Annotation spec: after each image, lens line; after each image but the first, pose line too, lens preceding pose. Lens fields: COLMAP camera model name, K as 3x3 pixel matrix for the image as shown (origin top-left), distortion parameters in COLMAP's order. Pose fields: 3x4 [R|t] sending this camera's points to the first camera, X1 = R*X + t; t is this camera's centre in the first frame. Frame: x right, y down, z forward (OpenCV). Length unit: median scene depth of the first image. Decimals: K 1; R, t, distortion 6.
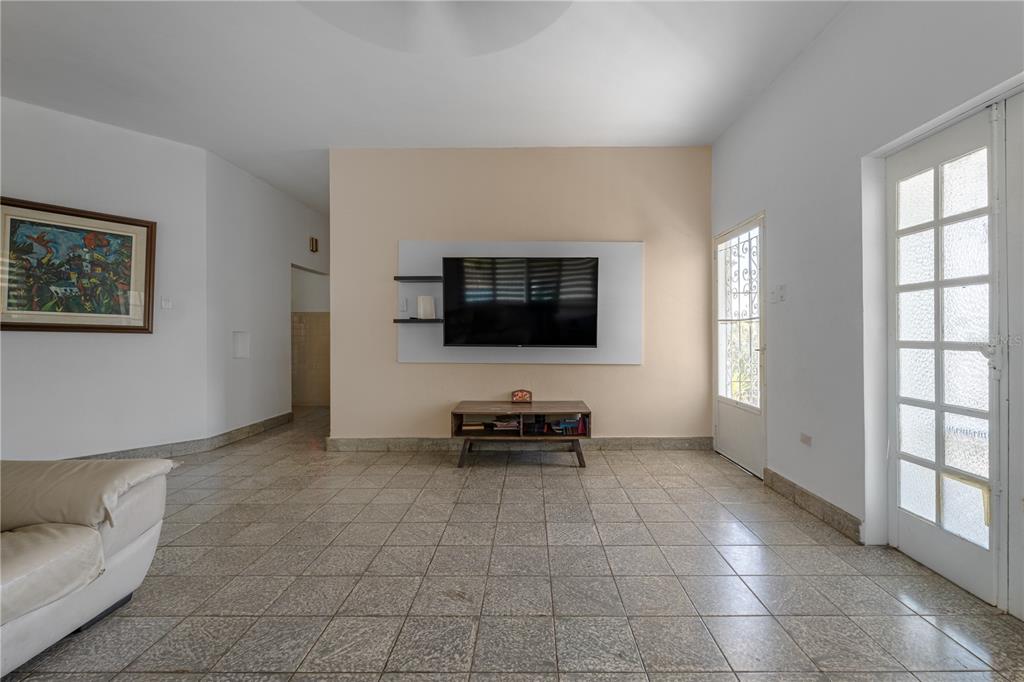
lens RADIAL K [[457.3, 0, 540.5], [0, 457.3, 328.5], [0, 0, 1]] dist [0.000597, -0.000010]
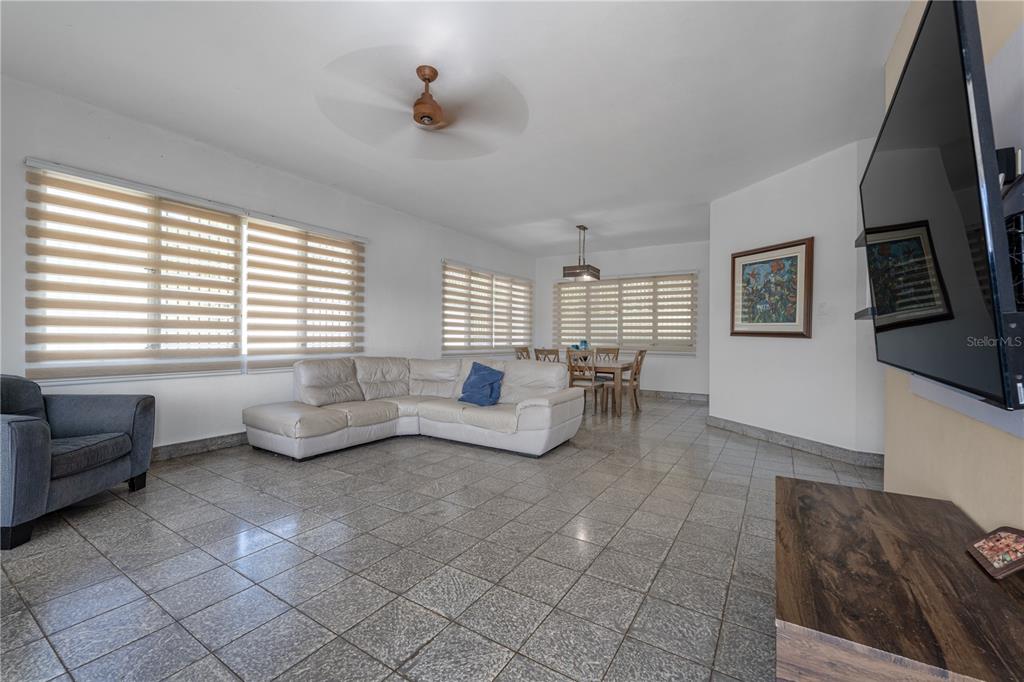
lens RADIAL K [[415.2, 0, 511.0], [0, 415.2, 332.1], [0, 0, 1]] dist [-0.001500, -0.000282]
pose [[-0.561792, -0.012902, -0.827178, 0.459412], [0.000732, 0.999870, -0.016093, 0.013509], [0.827278, -0.009647, -0.561710, 1.133614]]
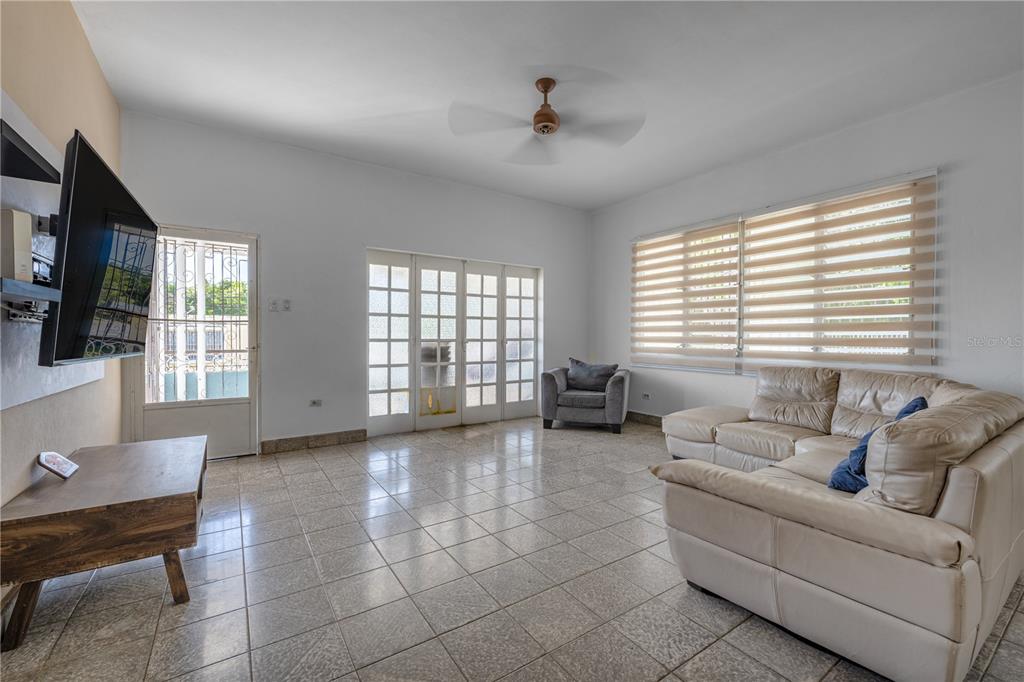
lens RADIAL K [[415.2, 0, 504.9], [0, 415.2, 343.9], [0, 0, 1]] dist [-0.001500, -0.000282]
pose [[-0.535409, -0.015223, 0.844455, -0.827656], [-0.010646, 0.999880, 0.011274, 0.016173], [-0.844526, -0.002954, -0.535507, 1.057573]]
